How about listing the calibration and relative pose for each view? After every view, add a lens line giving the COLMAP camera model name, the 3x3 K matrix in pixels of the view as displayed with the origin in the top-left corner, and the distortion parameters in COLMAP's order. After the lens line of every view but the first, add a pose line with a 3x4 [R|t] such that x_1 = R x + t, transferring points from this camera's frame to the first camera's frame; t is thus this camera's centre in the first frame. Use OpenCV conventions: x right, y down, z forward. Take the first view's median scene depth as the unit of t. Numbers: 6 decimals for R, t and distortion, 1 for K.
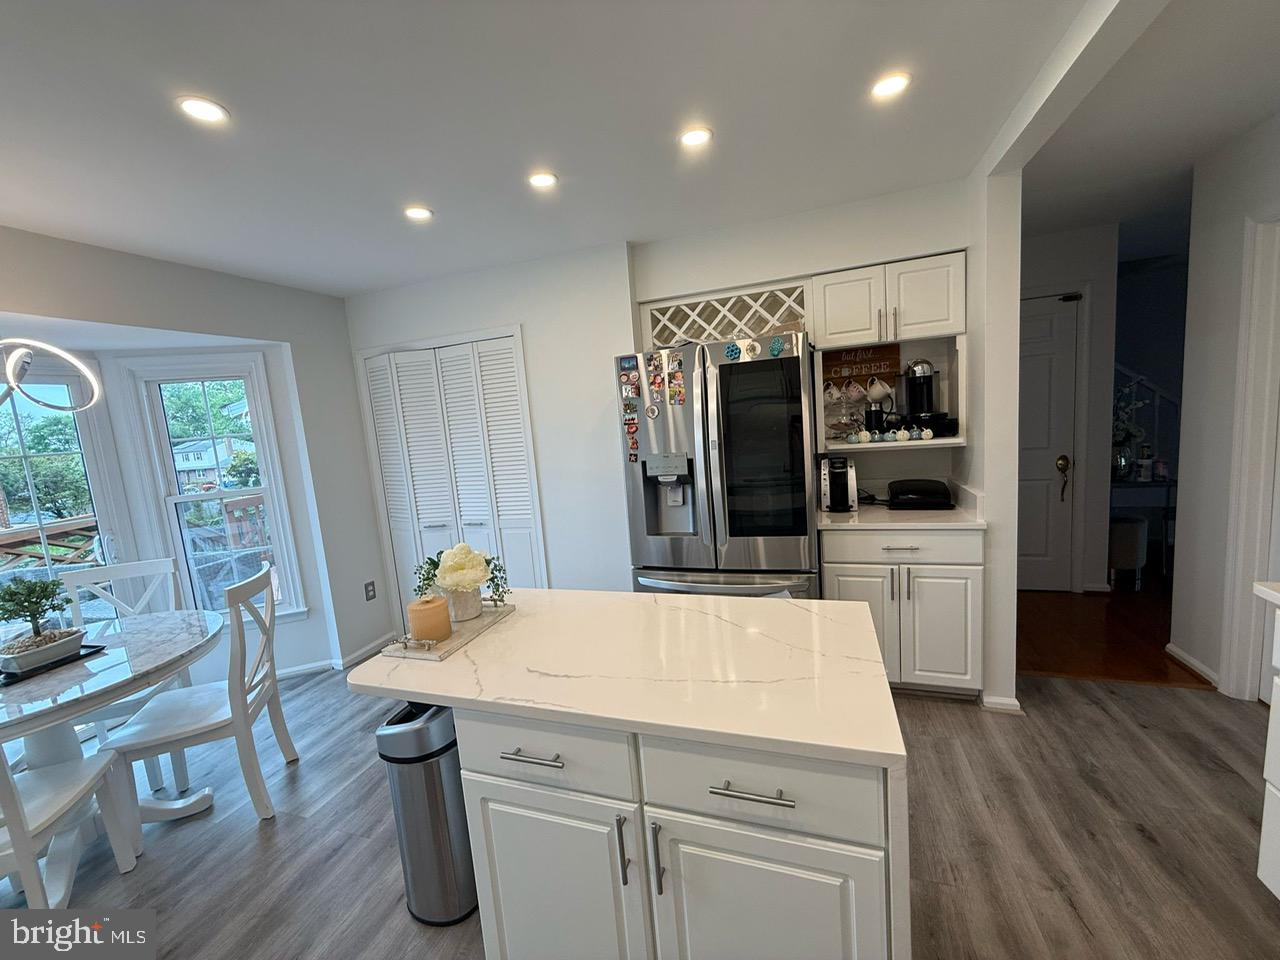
lens RADIAL K [[510.3, 0, 636.3], [0, 510.3, 478.1], [0, 0, 1]] dist [0.000117, 0.000343]
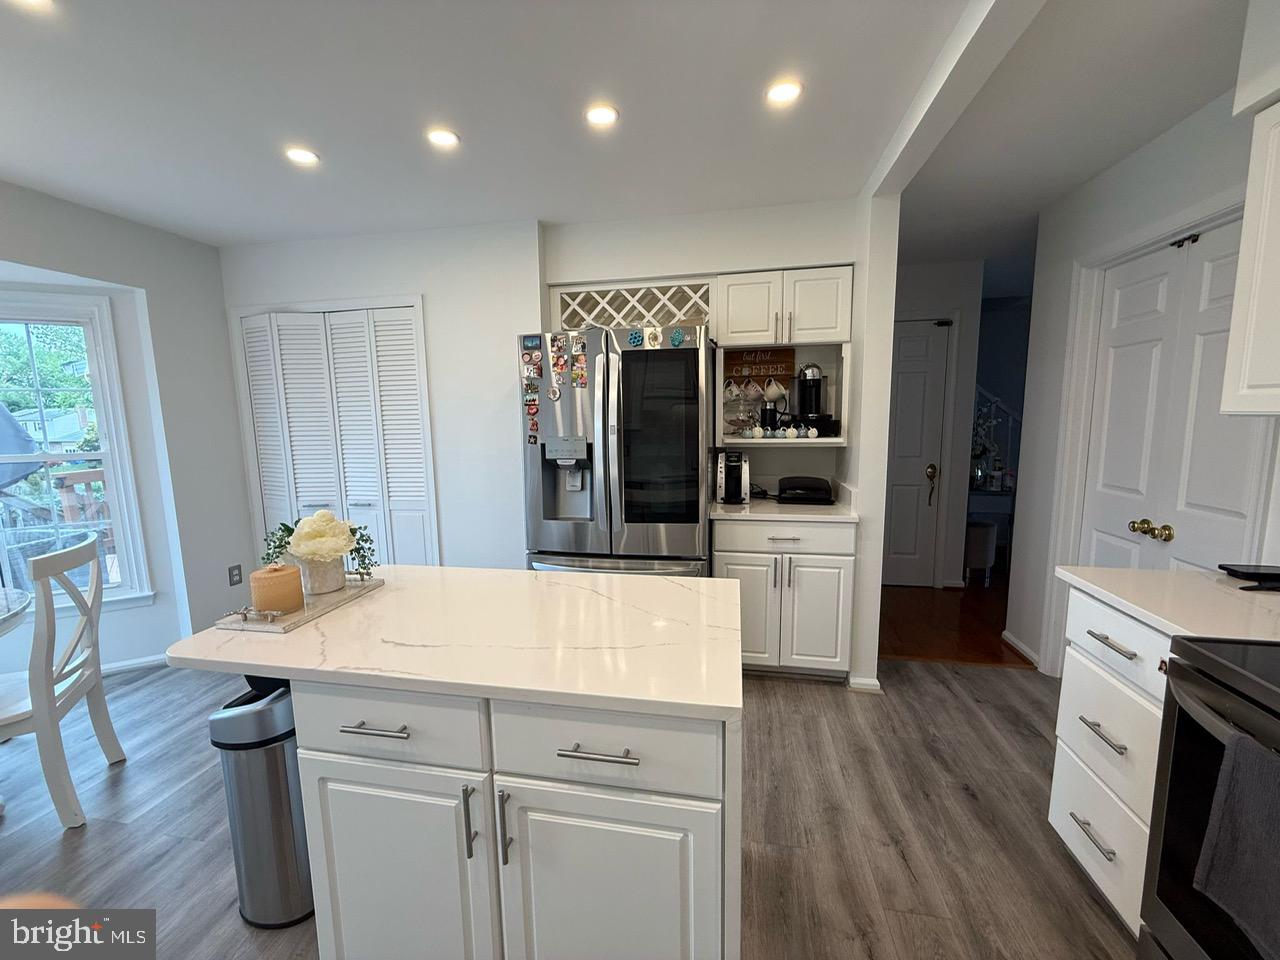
lens RADIAL K [[510.3, 0, 636.3], [0, 510.3, 478.1], [0, 0, 1]] dist [0.000117, 0.000343]
pose [[0.987092, 0.047221, 0.153038, 0.048010], [-0.046973, 0.998882, -0.005237, 0.032369], [-0.153114, -0.002020, 0.988206, 0.001247]]
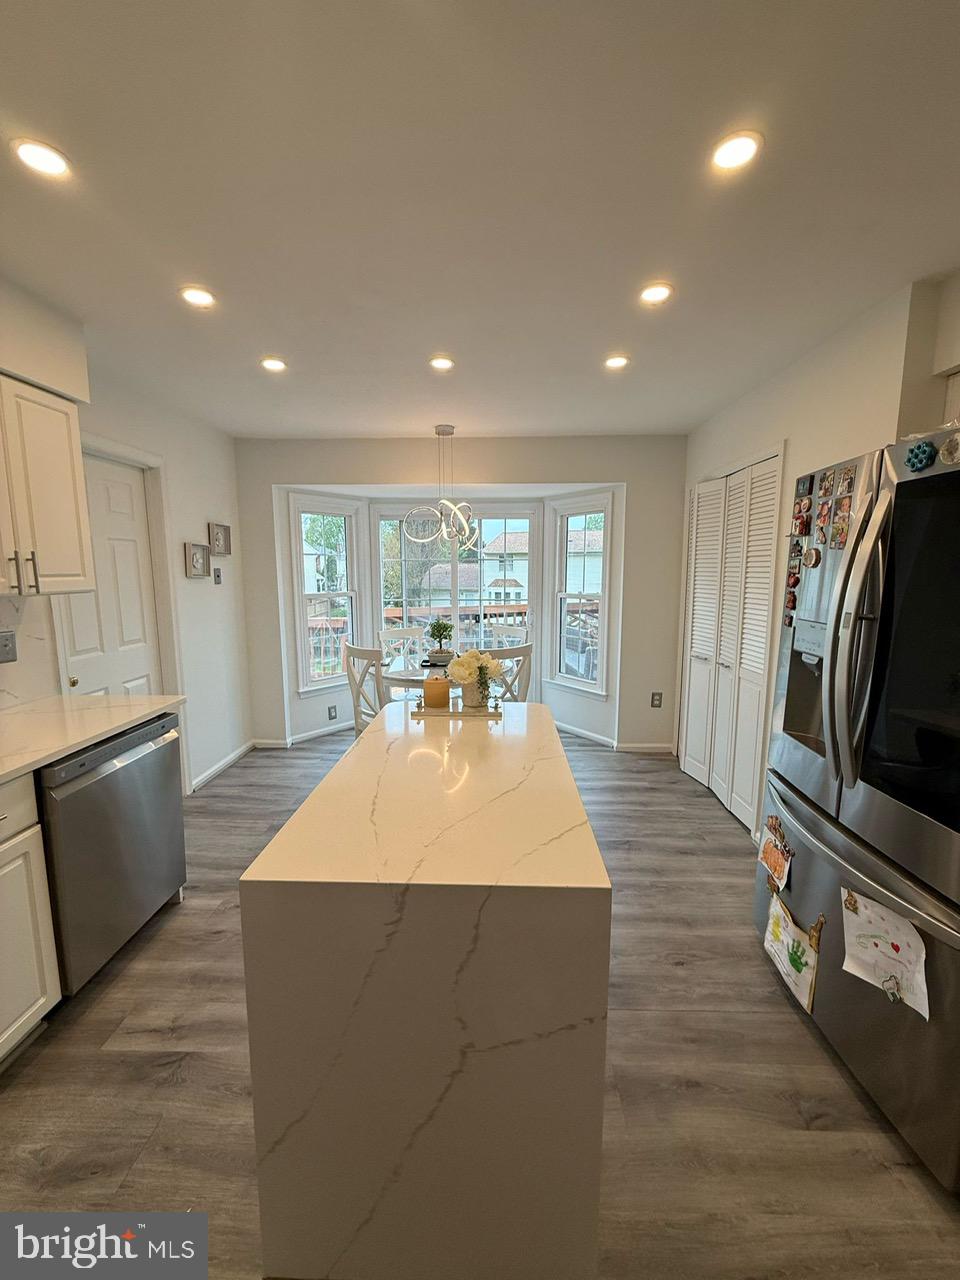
lens RADIAL K [[510.3, 0, 481.9], [0, 510.3, 635.1], [0, 0, 1]] dist [0.000117, 0.000343]
pose [[0.297427, 0.207728, -0.931873, 0.585771], [-0.139237, 0.975046, 0.172912, -0.091143], [0.944537, 0.078323, 0.318928, 0.398238]]
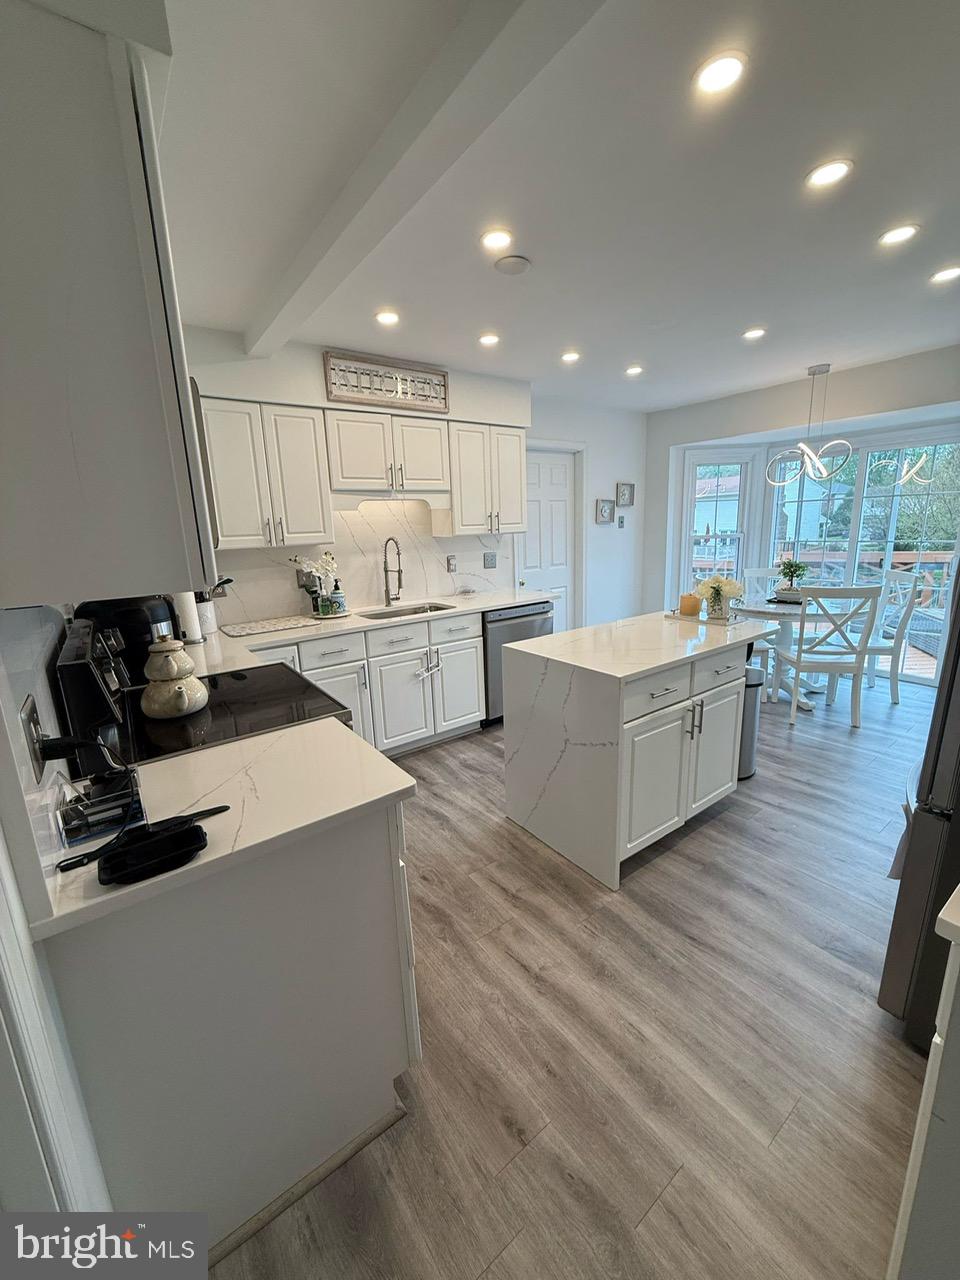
lens RADIAL K [[510.3, 0, 481.9], [0, 510.3, 635.1], [0, 0, 1]] dist [0.000117, 0.000343]
pose [[-0.559513, 0.280158, -0.780036, 1.006470], [-0.015079, 0.937542, 0.347544, -0.178281], [0.828684, 0.206218, -0.520343, 0.857588]]
